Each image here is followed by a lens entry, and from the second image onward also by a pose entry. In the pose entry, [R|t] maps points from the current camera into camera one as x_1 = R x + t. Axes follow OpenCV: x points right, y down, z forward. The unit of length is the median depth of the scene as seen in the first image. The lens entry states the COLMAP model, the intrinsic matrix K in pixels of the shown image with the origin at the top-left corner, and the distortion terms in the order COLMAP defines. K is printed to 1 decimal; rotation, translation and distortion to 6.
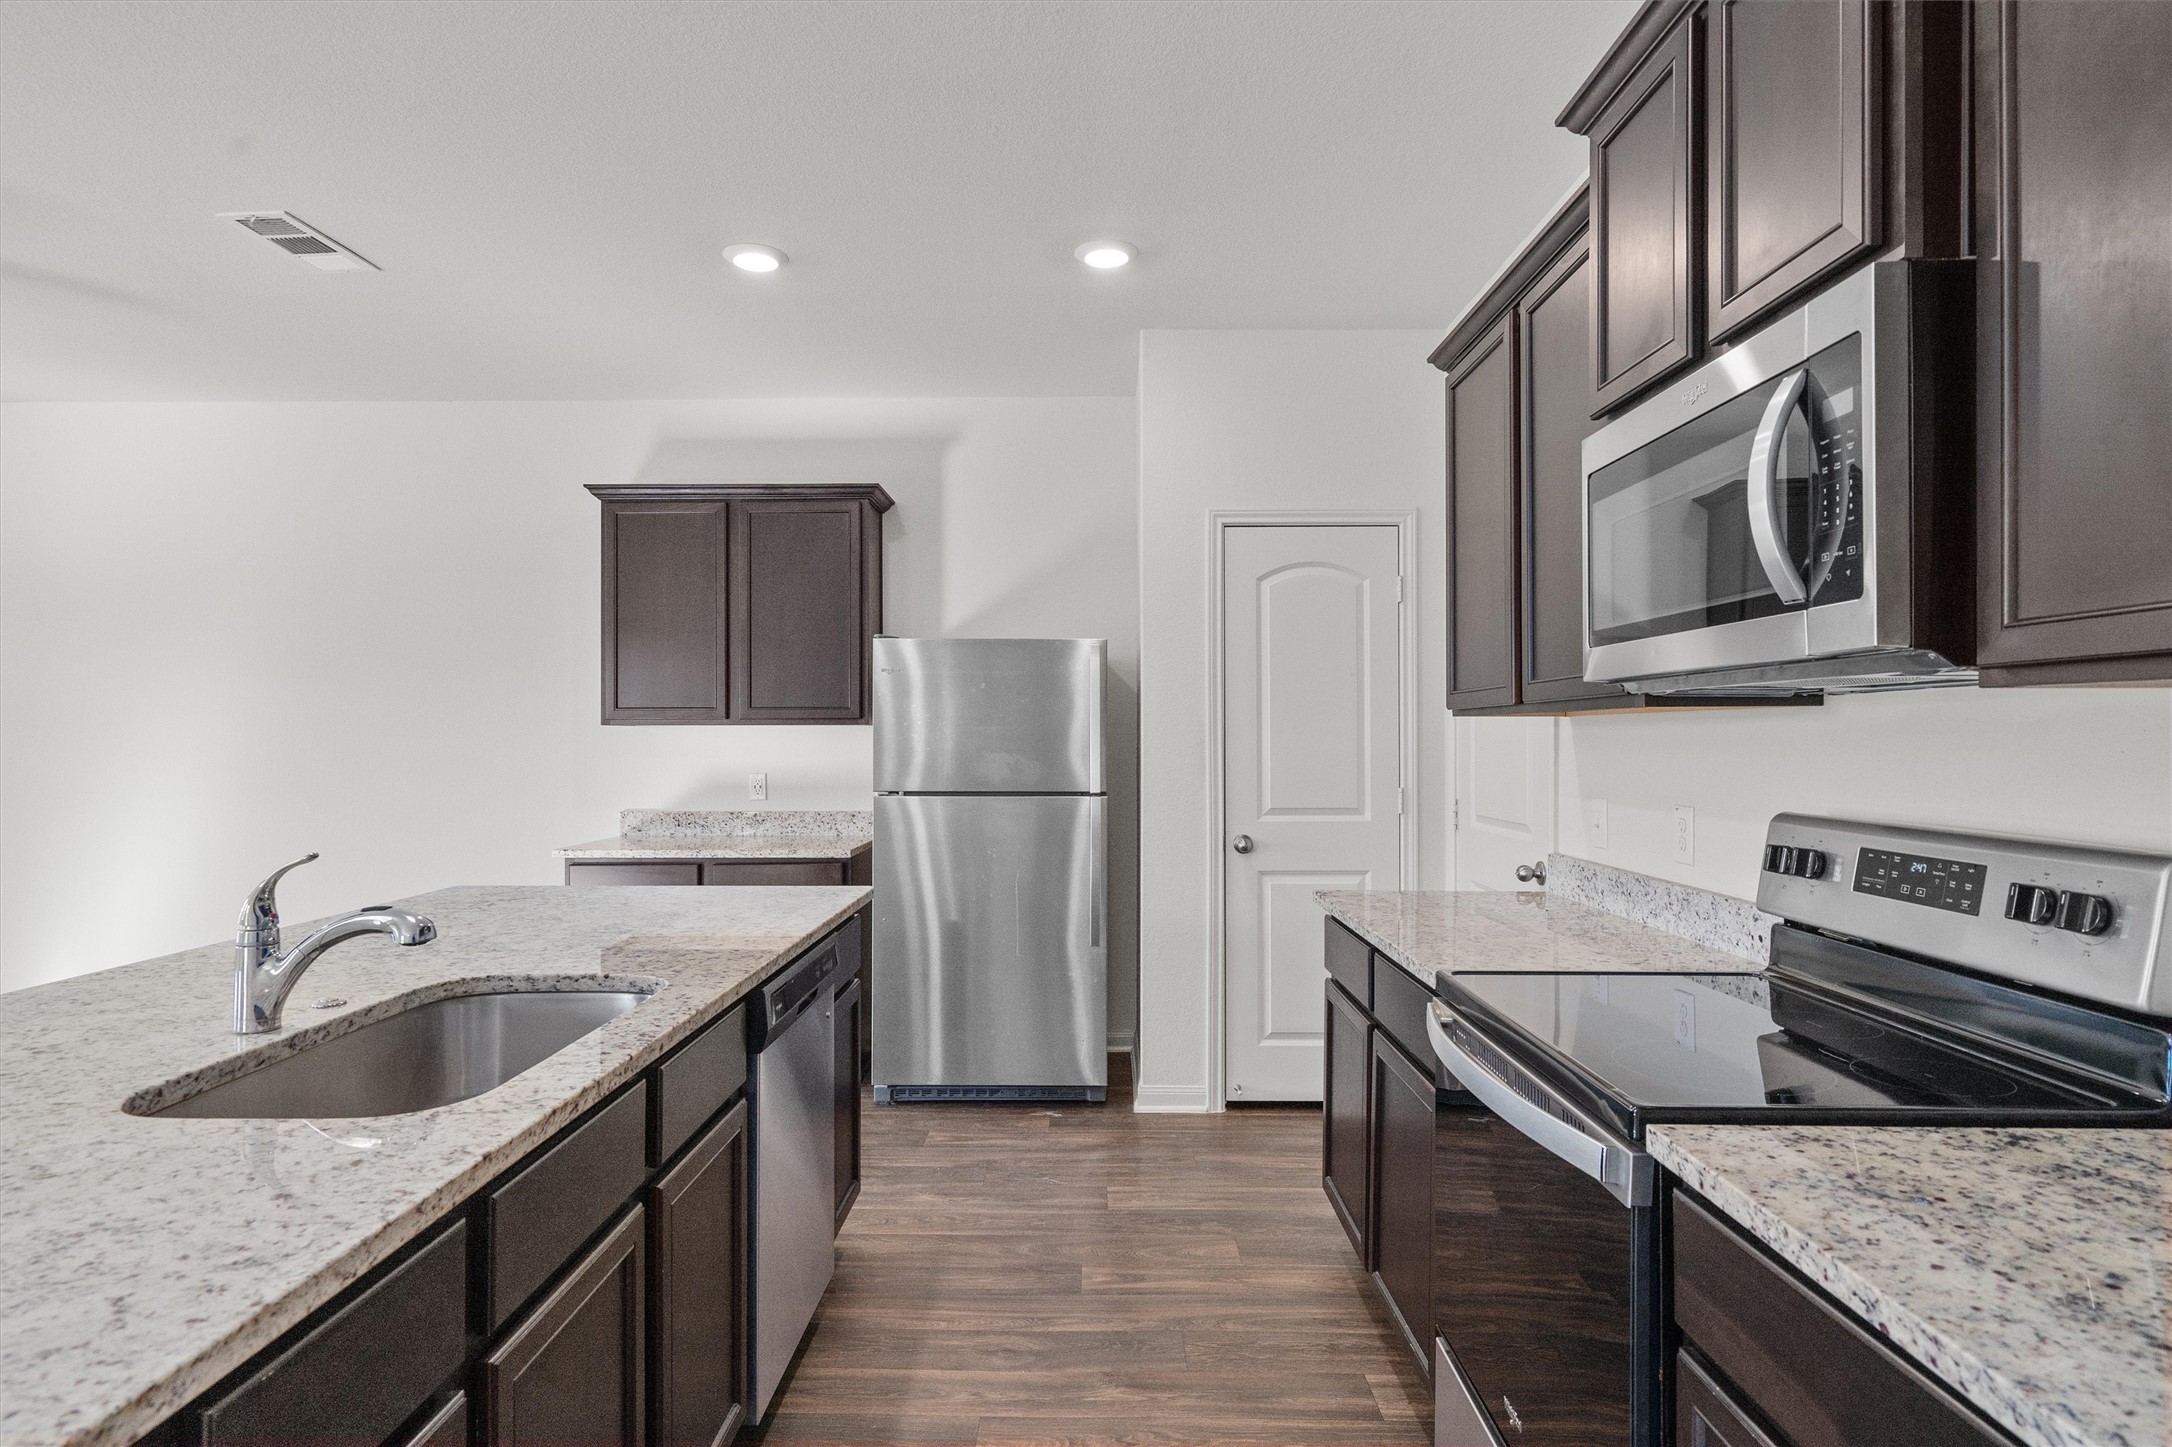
lens RADIAL K [[1190.4, 0, 1067.5], [0, 1190.4, 733.5], [0, 0, 1]] dist [0.004728, -0.000506]
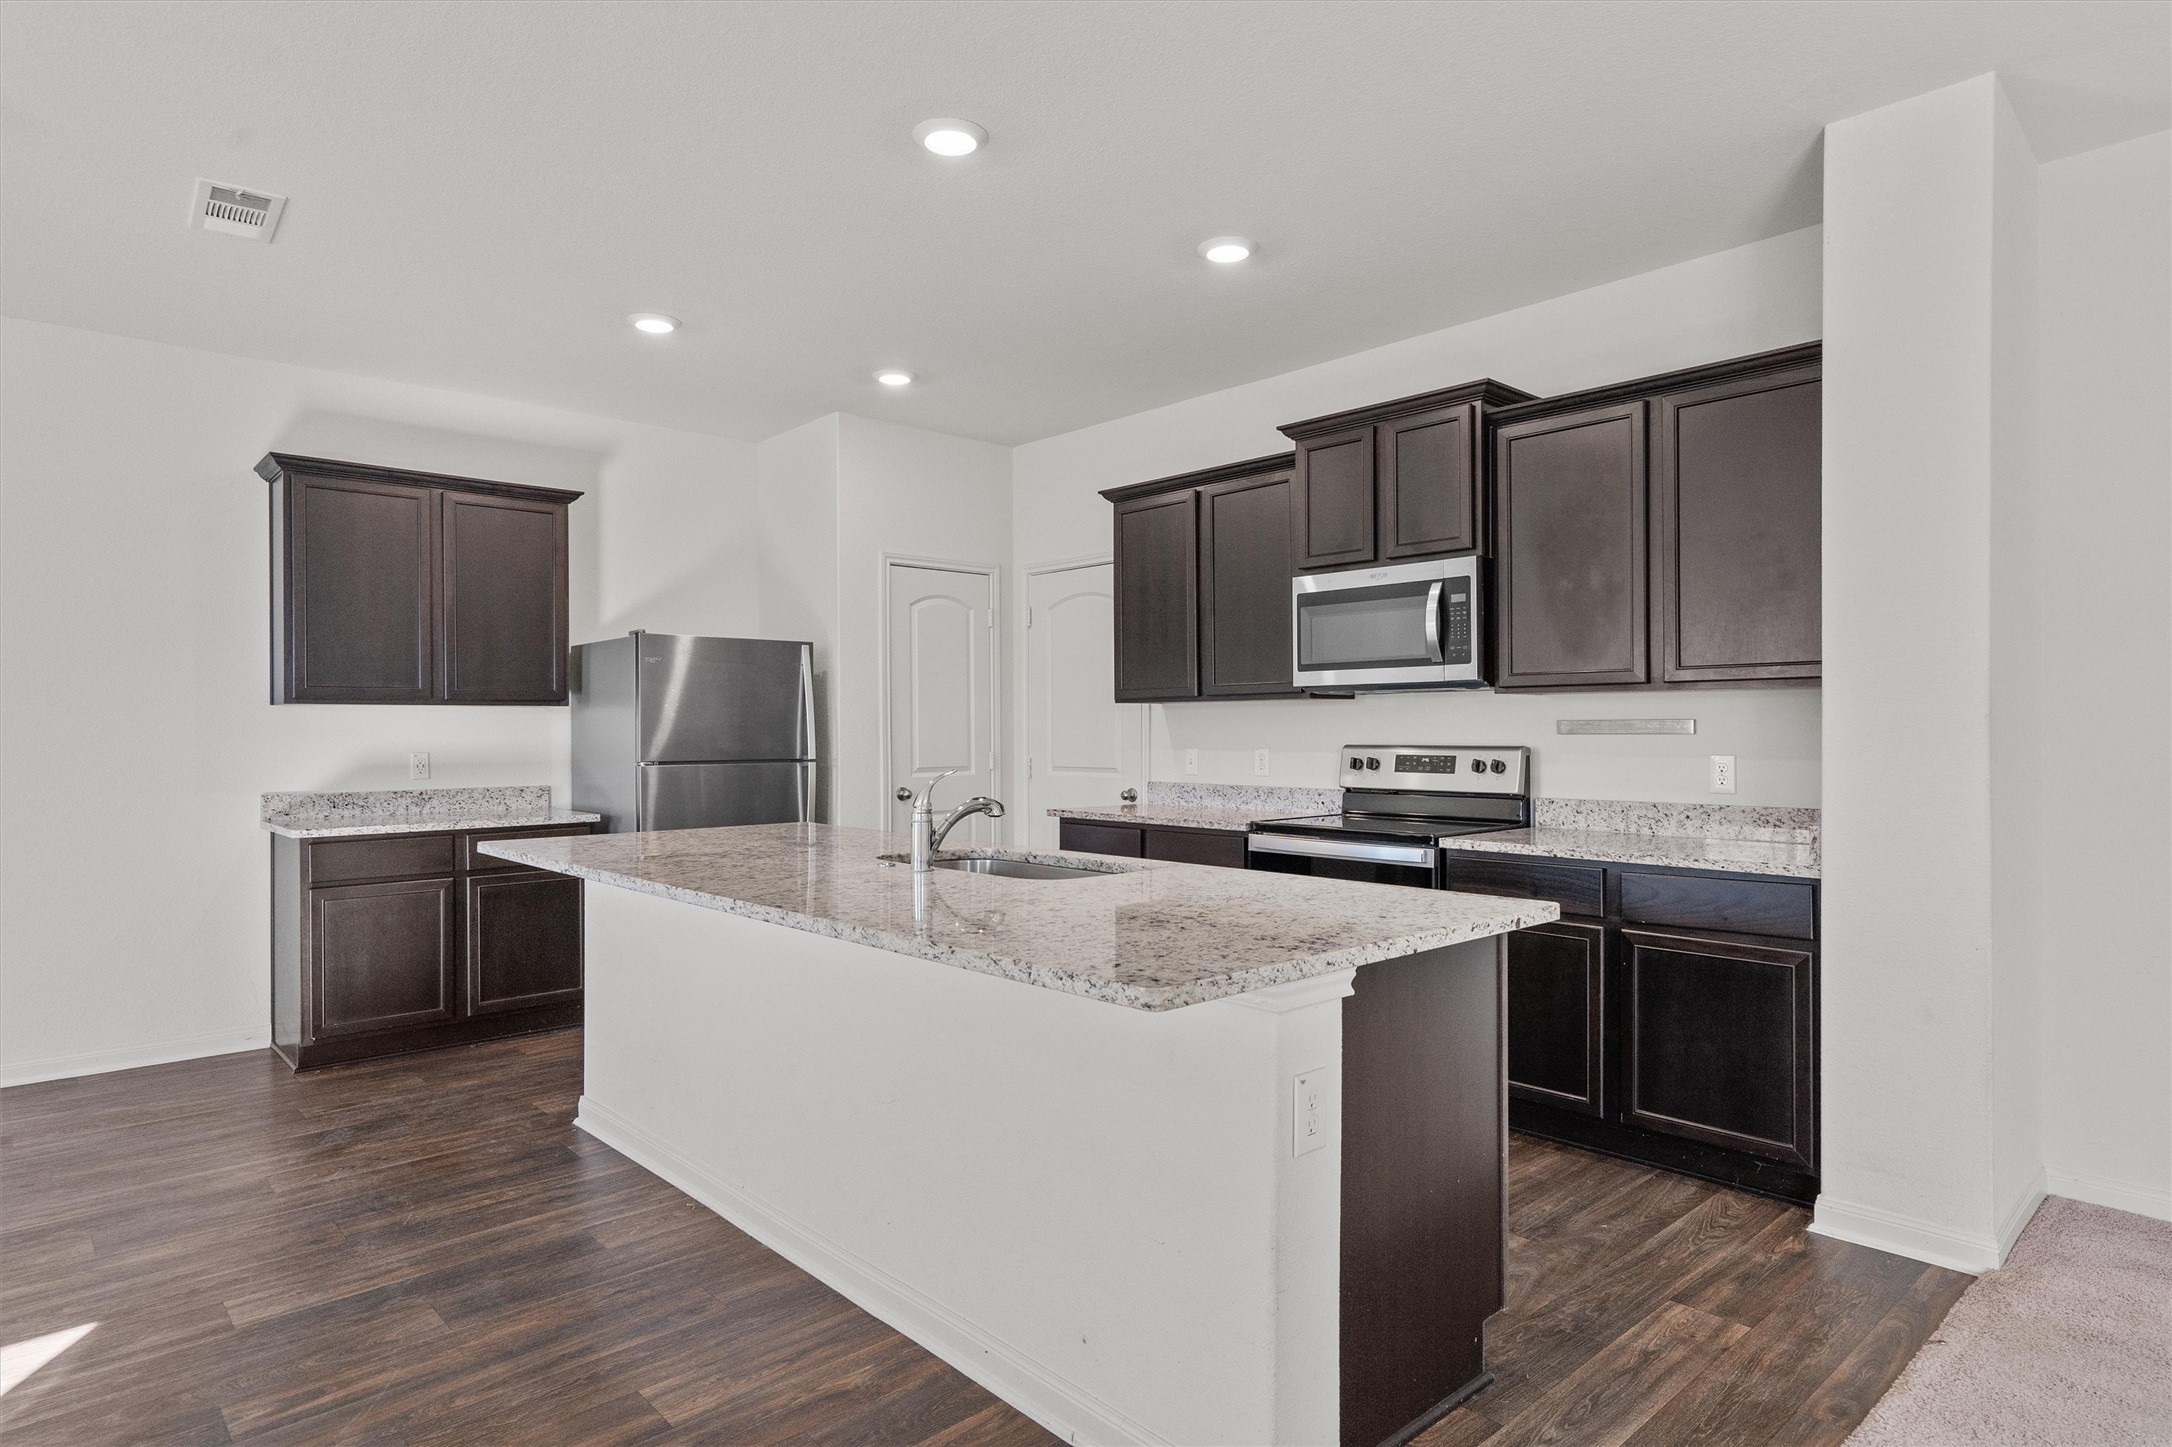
lens RADIAL K [[1190.4, 0, 1094.6], [0, 1190.4, 731.9], [0, 0, 1]] dist [0.004728, -0.000506]
pose [[0.727888, -0.004658, 0.685680, -1.356435], [0.001756, 0.999986, 0.004930, 0.028697], [-0.685693, -0.002385, 0.727887, -0.357957]]
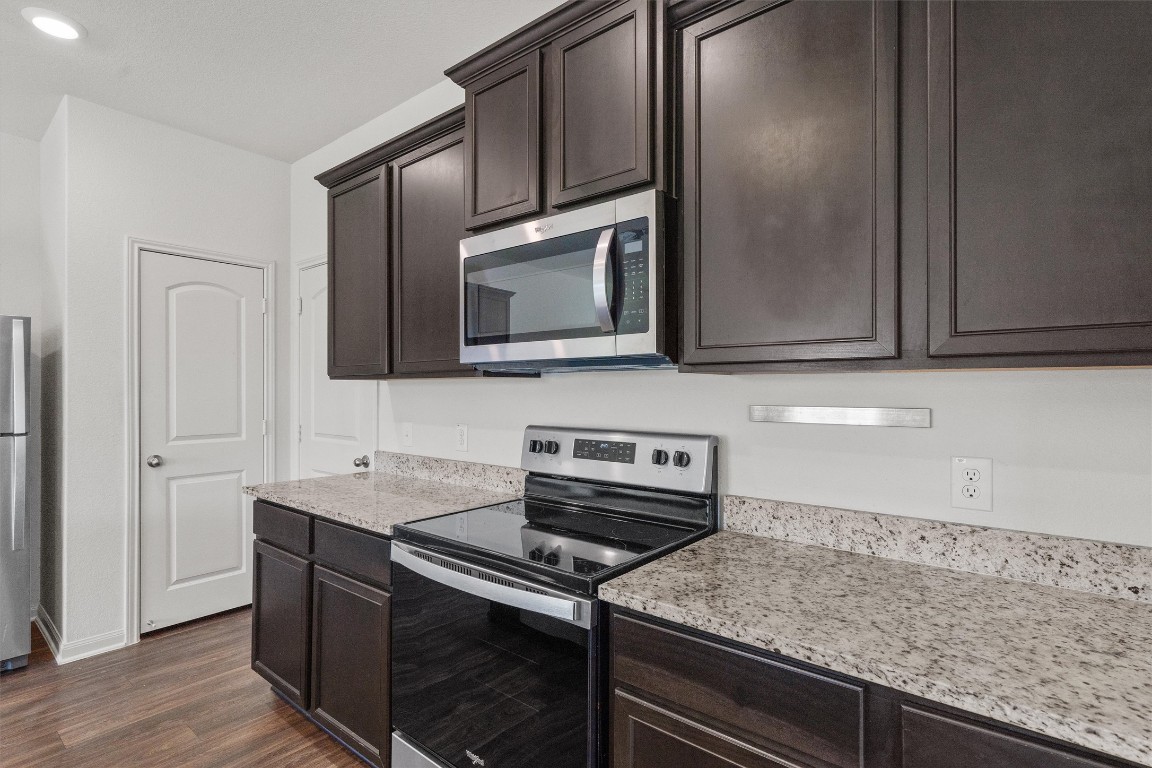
lens RADIAL K [[562.8, 0, 577.8], [0, 562.8, 389.8], [0, 0, 1]] dist [-0.000098, 0.002731]
pose [[0.618475, 0.001523, 0.785803, -0.176203], [-0.003613, 0.999993, 0.000906, -0.001615], [-0.785796, -0.003399, 0.618476, 0.274164]]
